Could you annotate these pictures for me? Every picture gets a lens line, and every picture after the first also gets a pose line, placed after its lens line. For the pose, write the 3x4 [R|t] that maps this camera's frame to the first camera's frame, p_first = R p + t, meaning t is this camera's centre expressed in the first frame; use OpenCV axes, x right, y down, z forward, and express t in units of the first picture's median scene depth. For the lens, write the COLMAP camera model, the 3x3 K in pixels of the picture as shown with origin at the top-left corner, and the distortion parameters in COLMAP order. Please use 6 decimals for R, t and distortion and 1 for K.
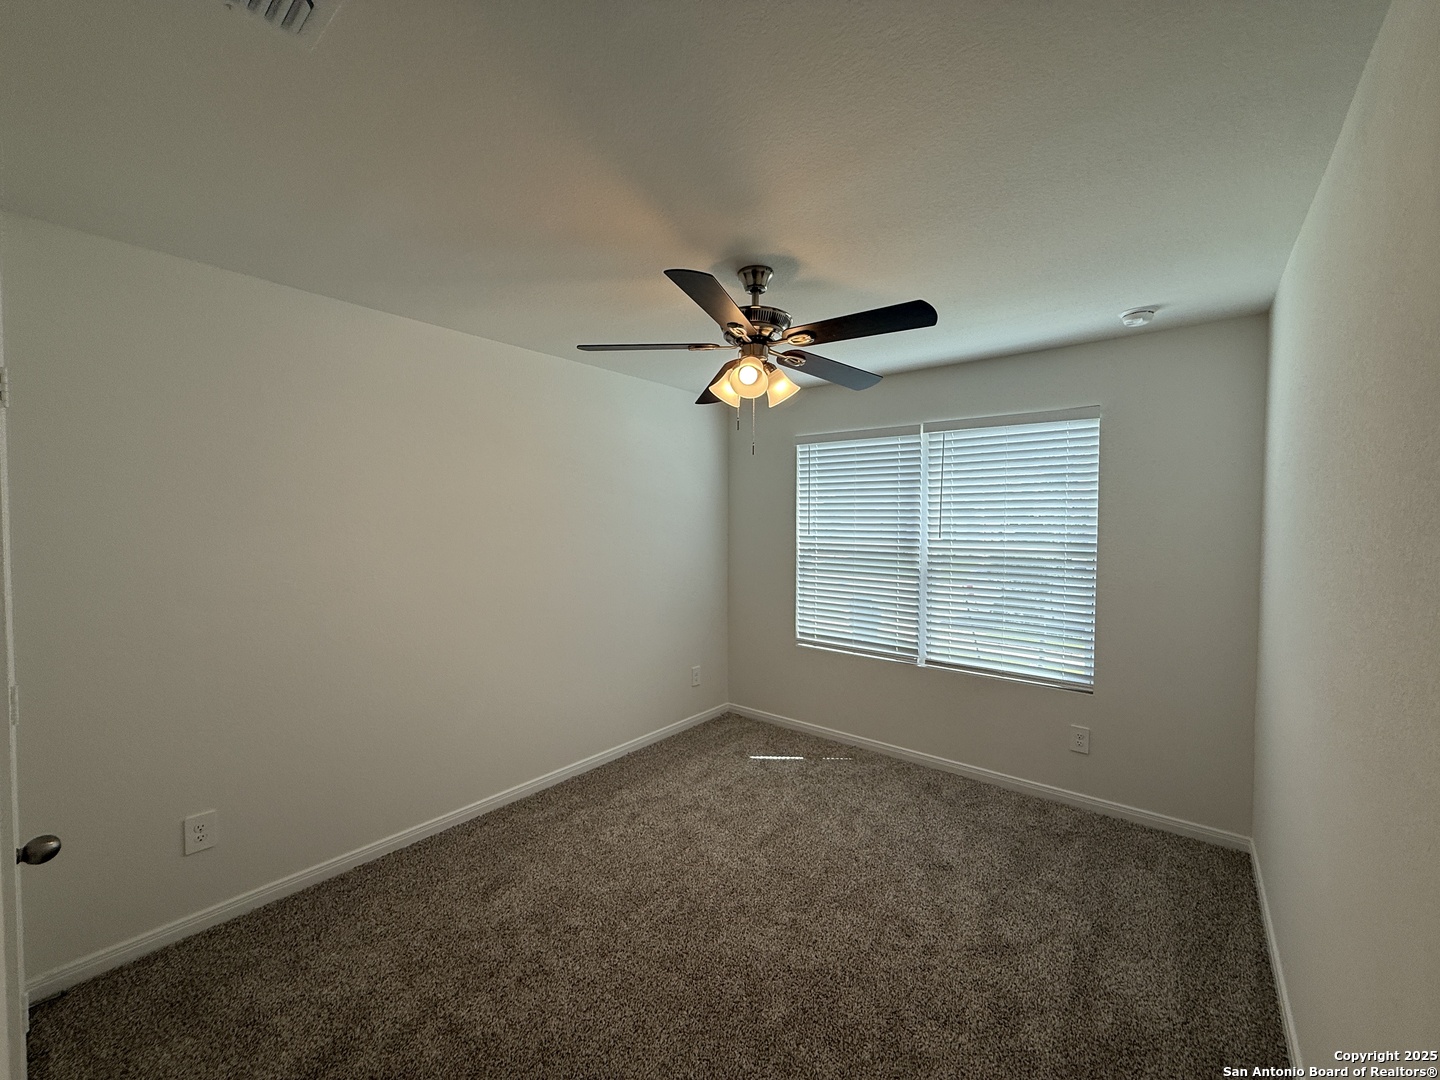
lens RADIAL K [[574.4, 0, 720.0], [0, 574.4, 540.0], [0, 0, 1]] dist [0.000279, 0.000107]
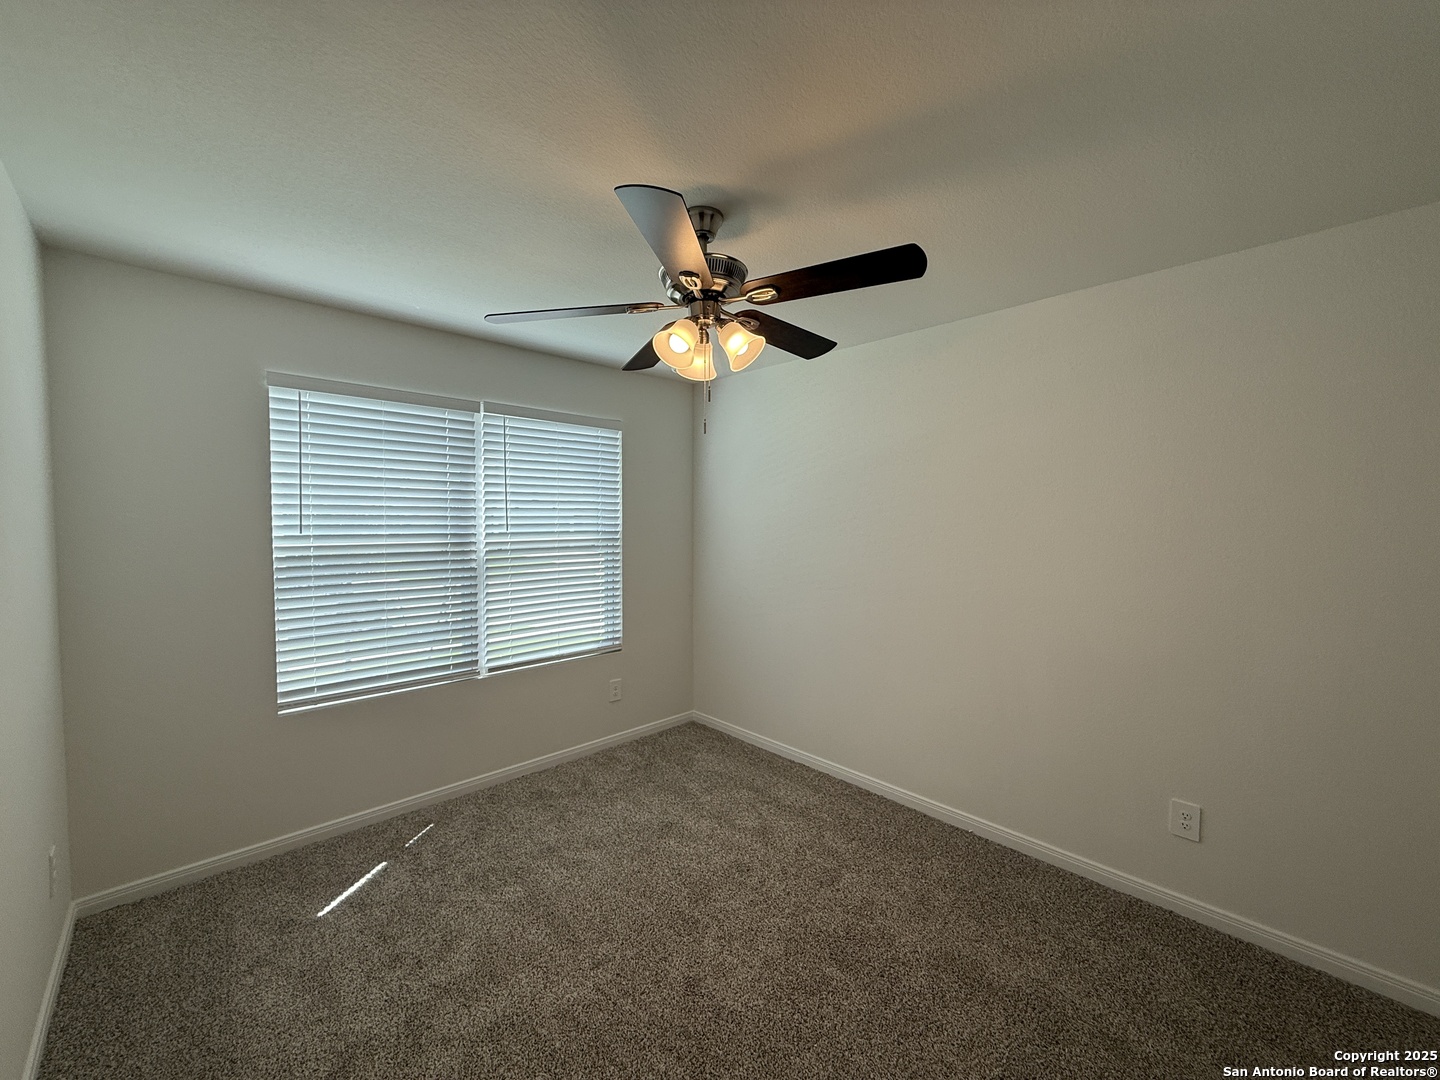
lens RADIAL K [[574.4, 0, 720.0], [0, 574.4, 540.0], [0, 0, 1]] dist [0.000279, 0.000107]
pose [[0.125720, -0.044017, 0.991089, -0.546457], [0.032235, 0.998669, 0.040265, -0.016914], [-0.991542, 0.026886, 0.126971, 0.609212]]
